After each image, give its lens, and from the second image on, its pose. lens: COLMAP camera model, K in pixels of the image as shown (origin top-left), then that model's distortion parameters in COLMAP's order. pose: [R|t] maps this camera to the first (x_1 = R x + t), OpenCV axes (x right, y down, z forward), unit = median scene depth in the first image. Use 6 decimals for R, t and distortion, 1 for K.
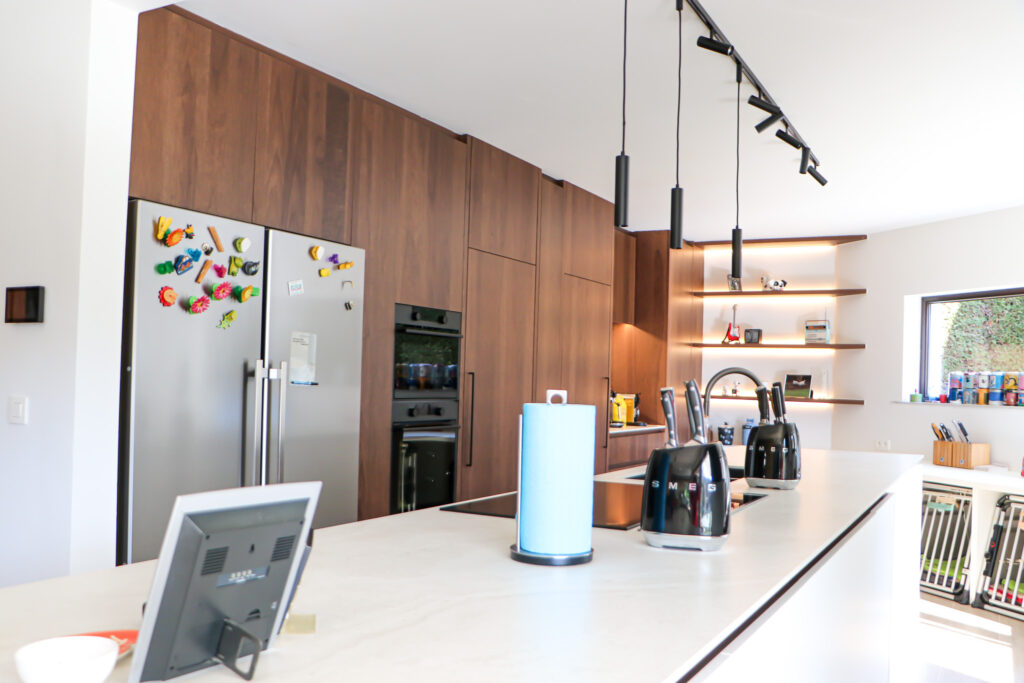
lens RADIAL K [[910.1, 0, 515.4], [0, 910.1, 360.7], [0, 0, 1]] dist [-0.162355, 0.186299]
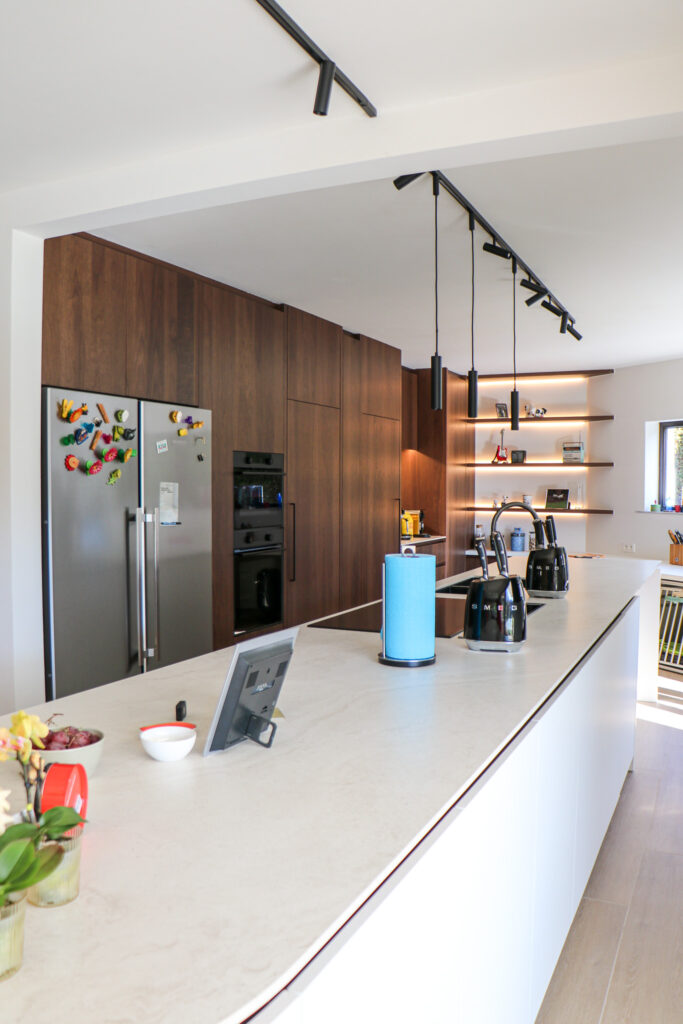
lens RADIAL K [[845.4, 0, 341.5], [0, 845.4, 512.0], [0, 0, 1]] dist [-0.190063, 0.156312]
pose [[0.997899, -0.028696, 0.058087, -0.036852], [0.025539, 0.998193, 0.054385, -0.025928], [-0.059543, -0.052787, 0.996829, -0.086349]]
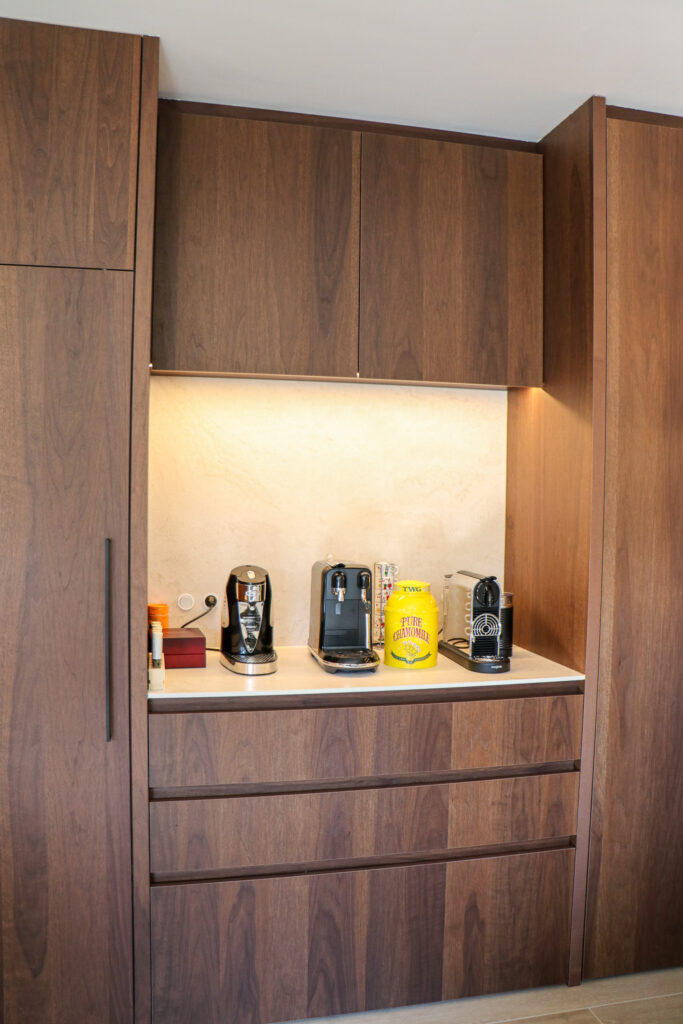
lens RADIAL K [[845.4, 0, 341.5], [0, 845.4, 512.0], [0, 0, 1]] dist [-0.190063, 0.156312]
pose [[0.665091, 0.004579, -0.746748, 0.398681], [0.017377, 0.999616, 0.021606, 0.003474], [0.746560, -0.027346, 0.664756, 0.866912]]
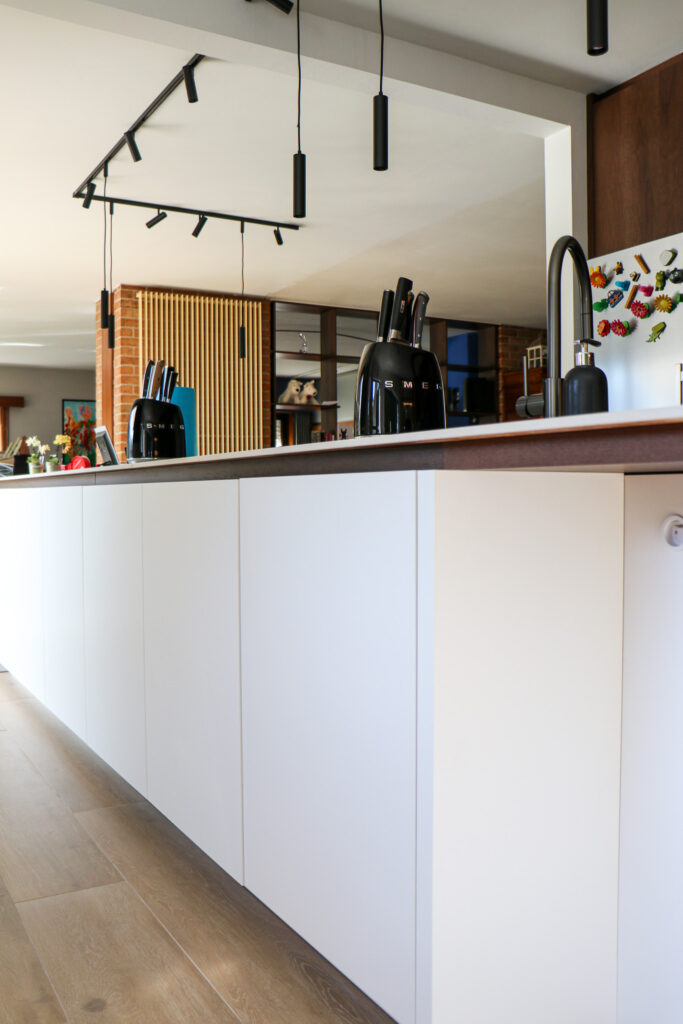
lens RADIAL K [[910.1, 0, 341.5], [0, 910.1, 512.0], [0, 0, 1]] dist [-0.162355, 0.186299]
pose [[-0.522338, 0.003655, -0.852731, 0.391053], [0.009739, 0.999951, -0.001679, 0.083301], [0.852683, -0.009182, -0.522348, 0.608507]]
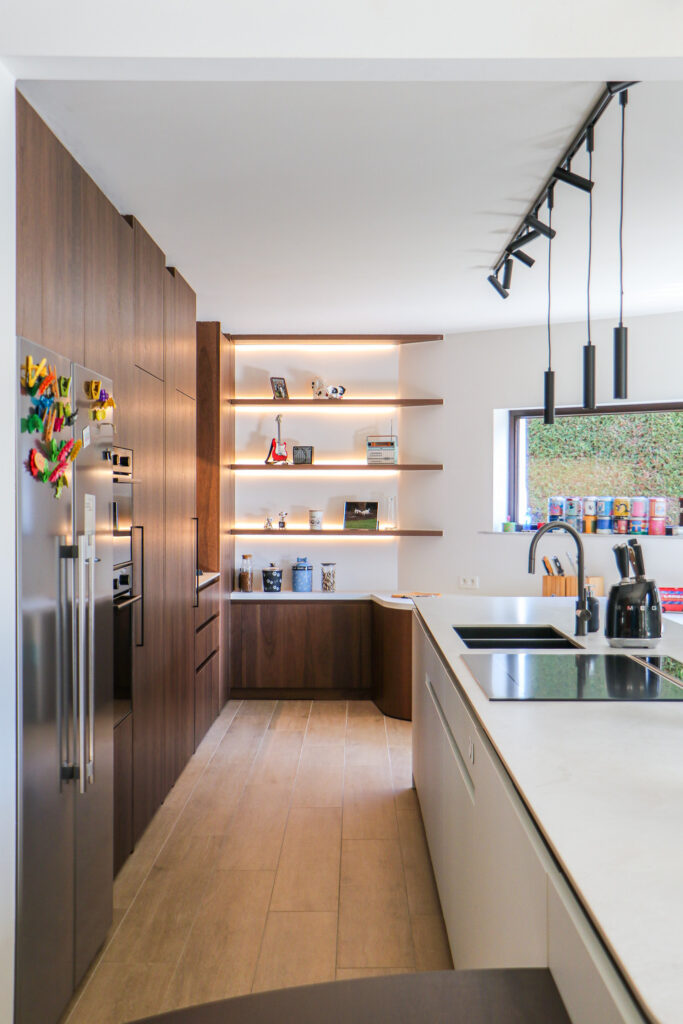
lens RADIAL K [[1285.2, 0, 341.5], [0, 1285.2, 512.0], [0, 0, 1]] dist [-0.085094, 0.003413]
pose [[0.885141, -0.032748, 0.464169, -0.305039], [0.013619, 0.998916, 0.044506, -0.034290], [-0.465124, -0.033073, 0.884628, -0.040626]]
